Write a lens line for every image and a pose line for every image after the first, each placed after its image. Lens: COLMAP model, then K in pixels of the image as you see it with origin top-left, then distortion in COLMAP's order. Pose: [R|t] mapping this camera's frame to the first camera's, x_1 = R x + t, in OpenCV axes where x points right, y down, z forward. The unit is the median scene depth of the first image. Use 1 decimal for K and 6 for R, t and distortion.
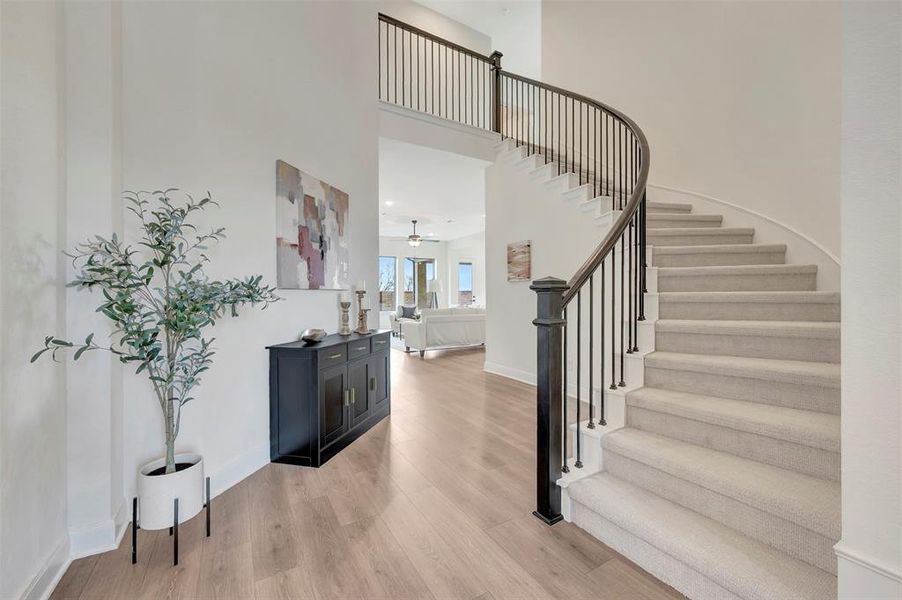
lens RADIAL K [[359.7, 0, 449.5], [0, 359.7, 294.7], [0, 0, 1]] dist [0.000442, -0.000340]
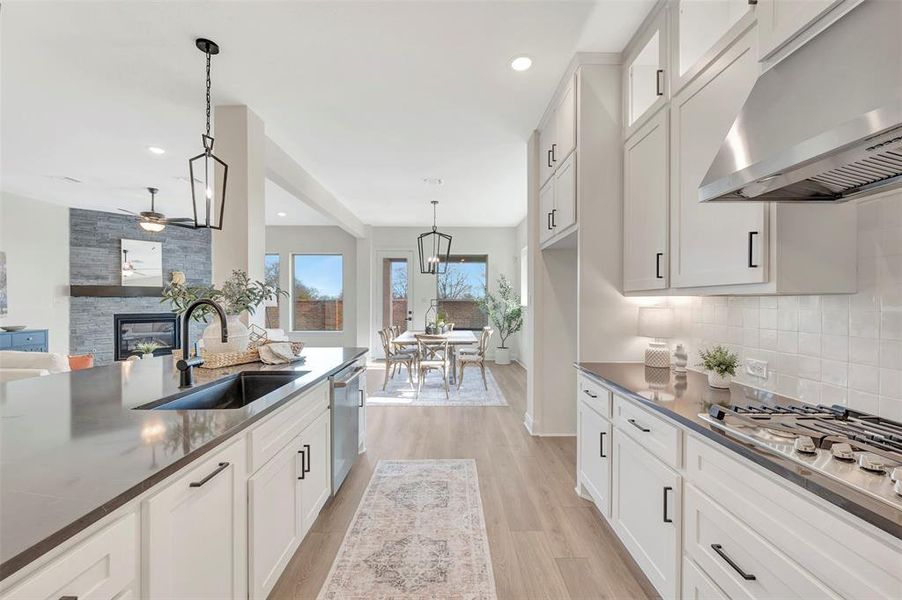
lens RADIAL K [[359.7, 0, 454.7], [0, 359.7, 303.4], [0, 0, 1]] dist [0.000442, -0.000340]
pose [[0.869082, 0.006963, -0.494618, 0.439805], [-0.006200, 0.999976, 0.003183, -0.012946], [0.494628, 0.000300, 0.869104, 0.500714]]
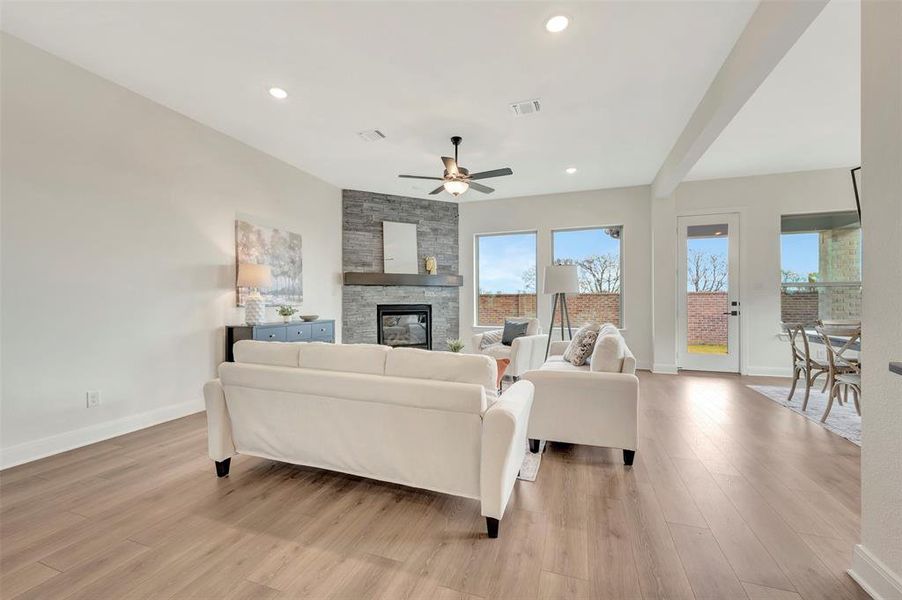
lens RADIAL K [[359.7, 0, 454.9], [0, 359.7, 300.5], [0, 0, 1]] dist [0.000442, -0.000340]
pose [[0.648179, 0.000443, -0.761488, 0.175275], [-0.001816, 0.999998, -0.000964, 0.002541], [0.761486, 0.002008, 0.648179, 0.481302]]
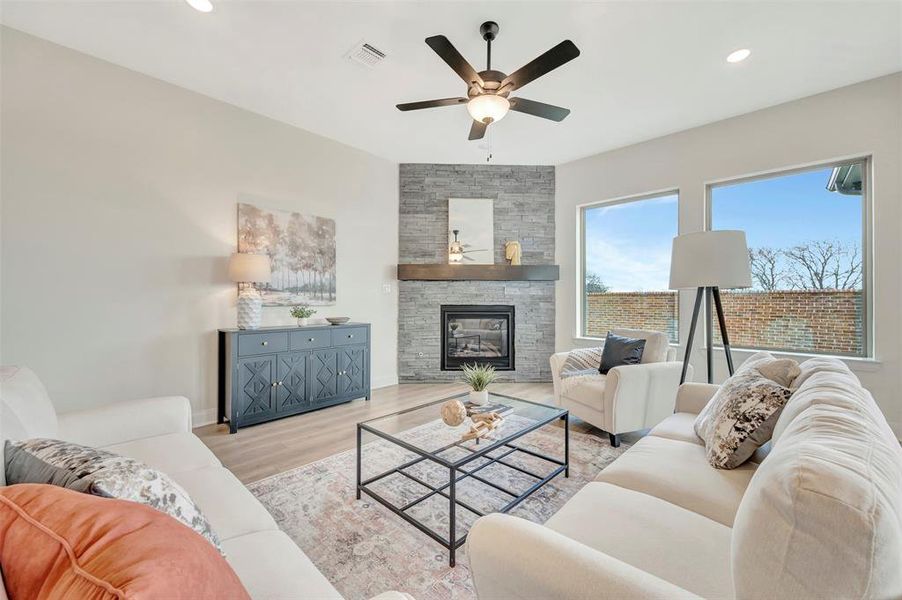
lens RADIAL K [[359.7, 0, 454.8], [0, 359.7, 298.3], [0, 0, 1]] dist [0.000442, -0.000340]
pose [[0.290173, -0.000181, -0.956974, 0.109532], [-0.007918, 0.999965, -0.002589, 0.001628], [0.956941, 0.008328, 0.290161, 0.616984]]
